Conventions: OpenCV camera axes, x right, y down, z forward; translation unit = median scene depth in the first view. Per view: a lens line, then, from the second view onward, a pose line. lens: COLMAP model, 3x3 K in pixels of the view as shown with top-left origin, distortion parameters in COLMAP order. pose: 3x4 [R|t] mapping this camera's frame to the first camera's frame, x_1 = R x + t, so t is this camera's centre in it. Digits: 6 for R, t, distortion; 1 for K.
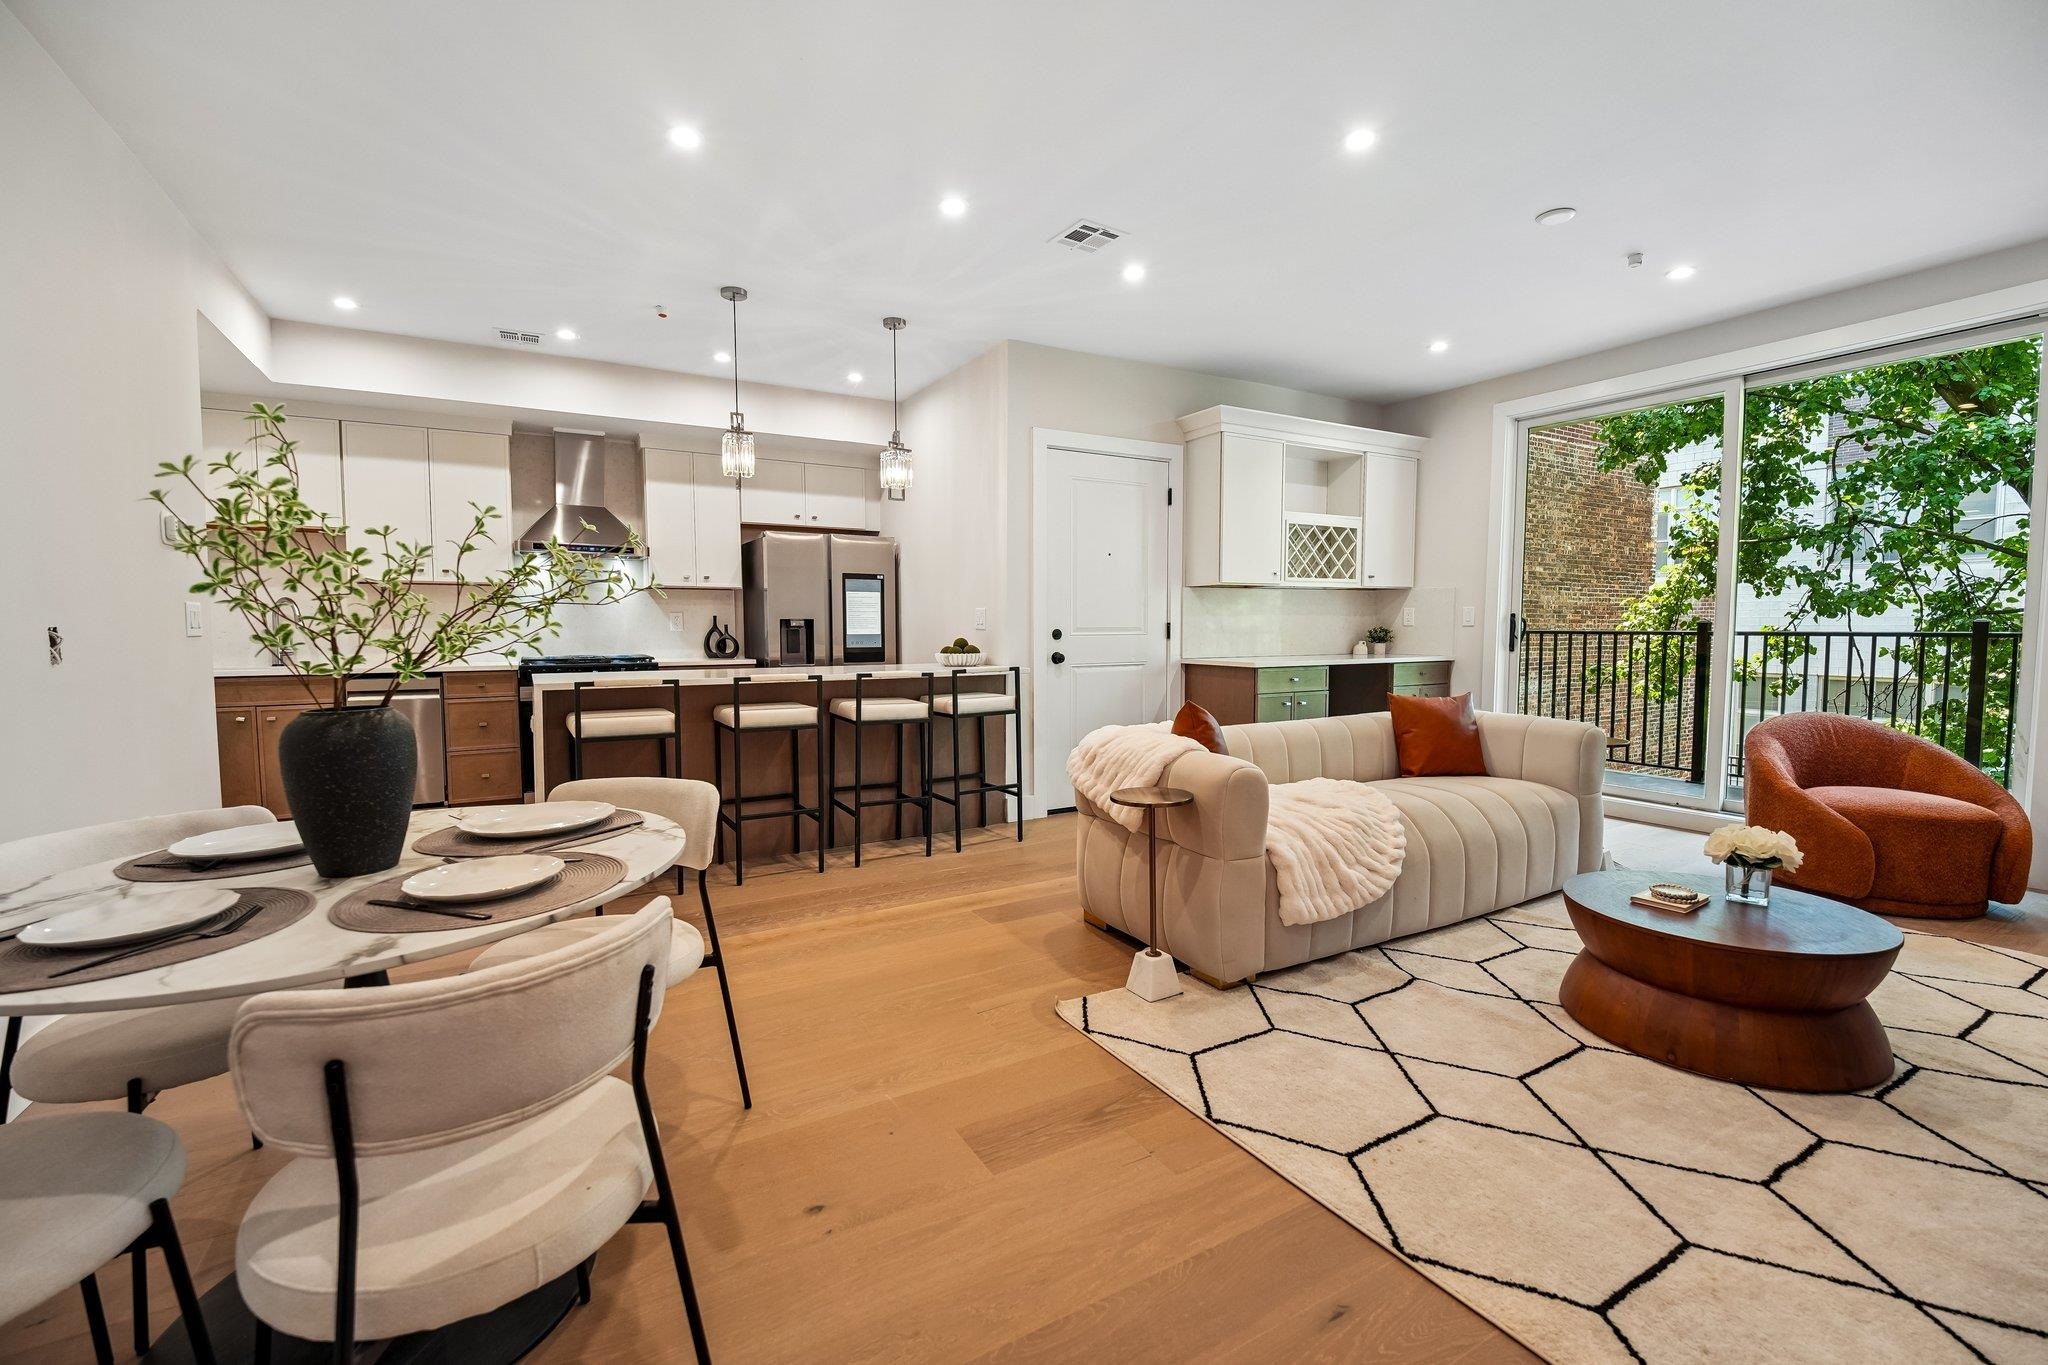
lens RADIAL K [[864.6, 0, 1025.3], [0, 864.6, 680.4], [0, 0, 1]] dist [-0.003247, -0.000683]
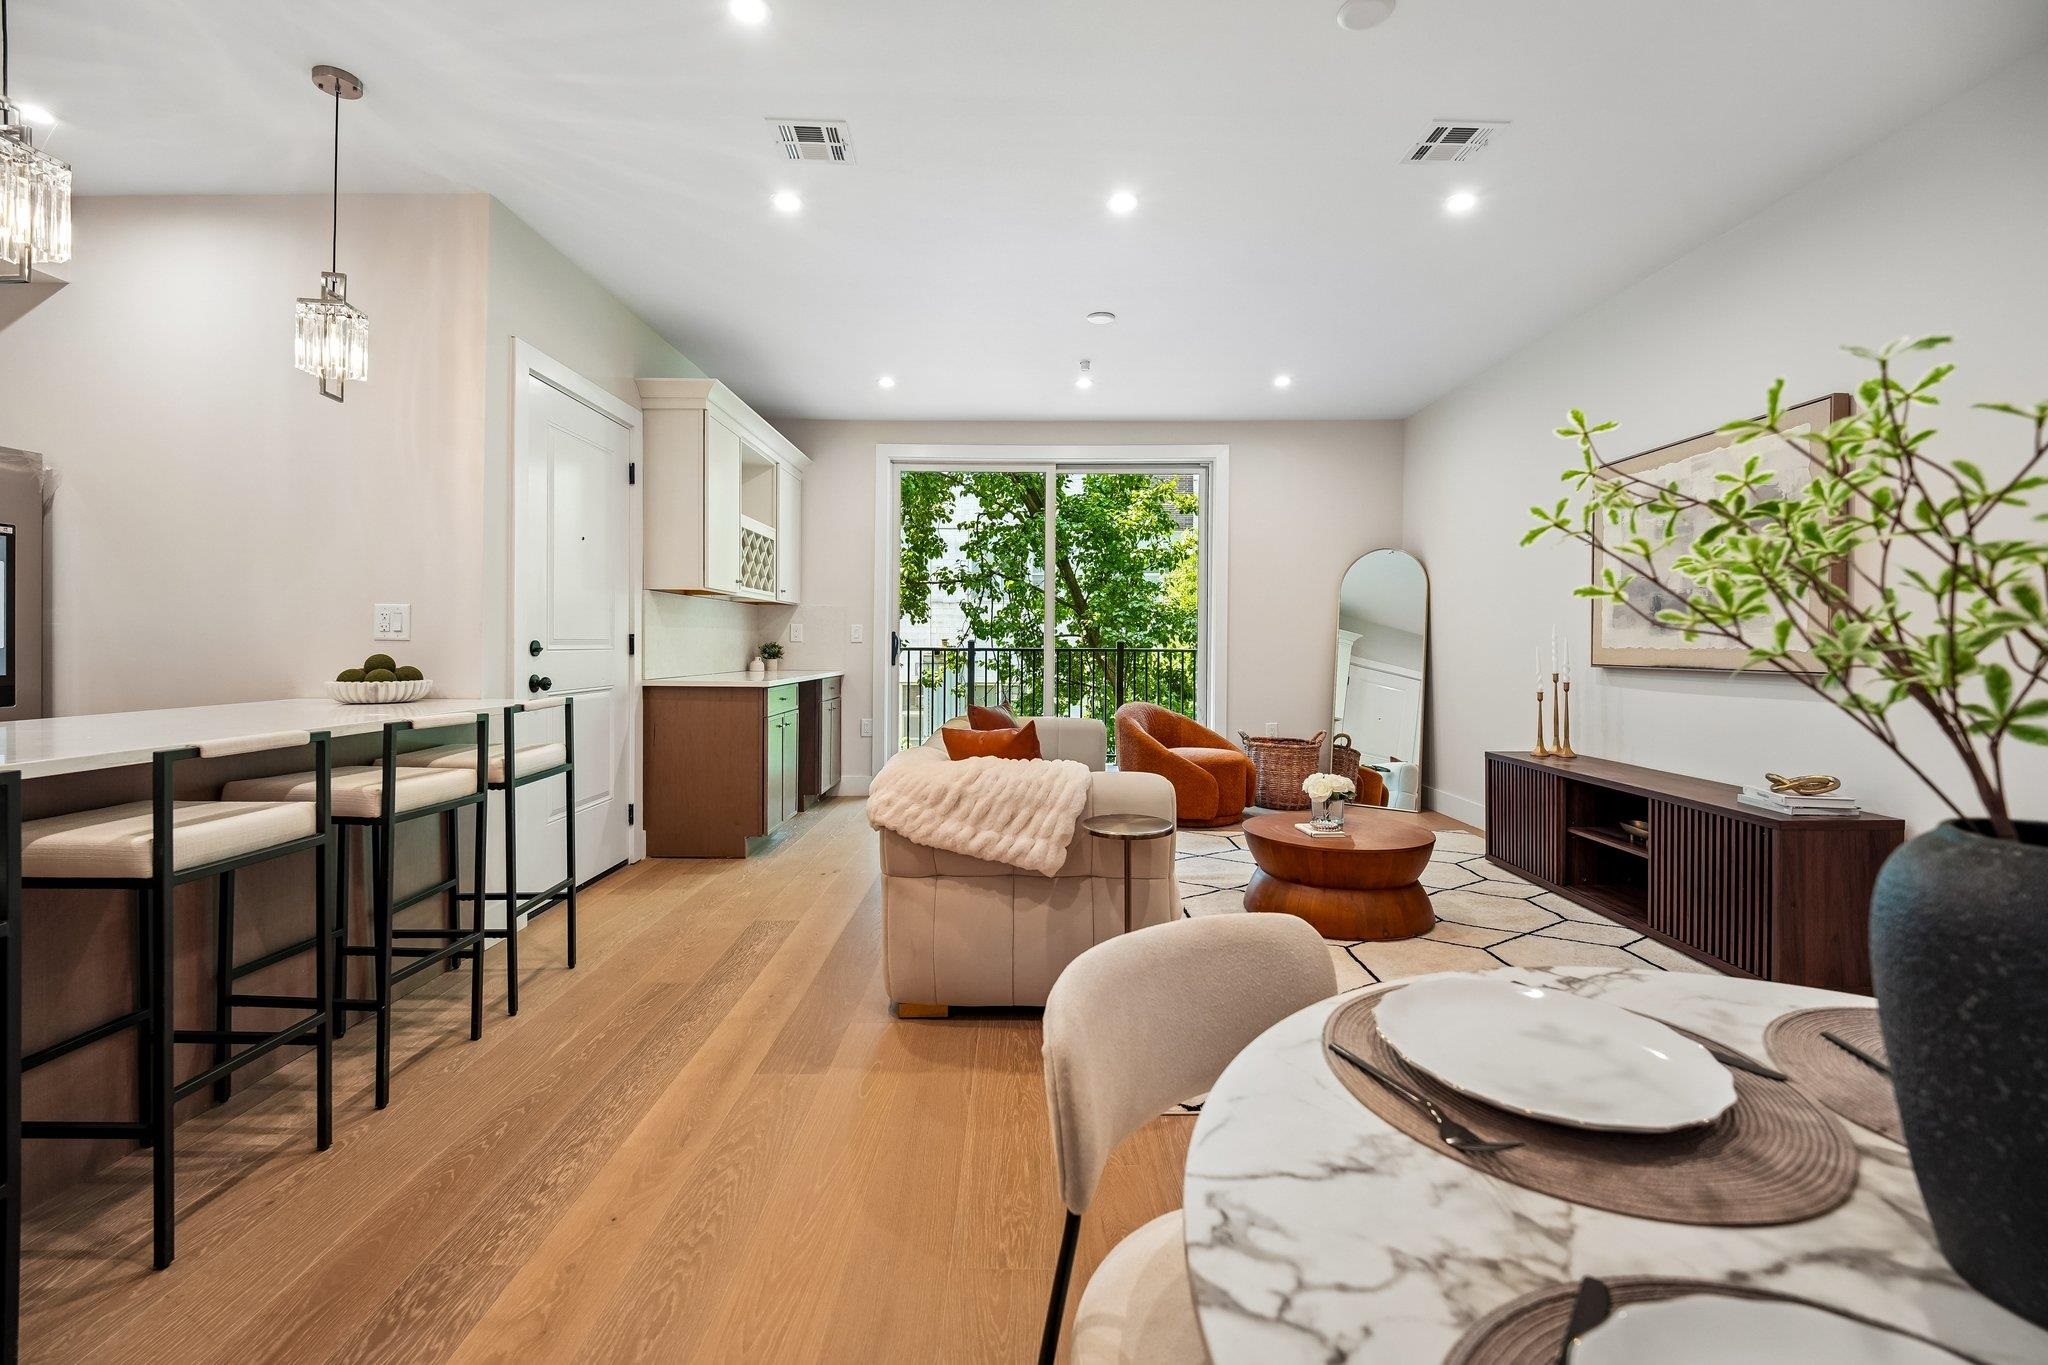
lens RADIAL K [[864.6, 0, 1025.4], [0, 864.6, 652.1], [0, 0, 1]] dist [-0.003247, -0.000683]
pose [[0.498286, 0.000699, 0.867013, -0.336149], [0.047430, 0.998480, -0.028063, -0.012421], [-0.865715, 0.055106, 0.497495, 0.312309]]
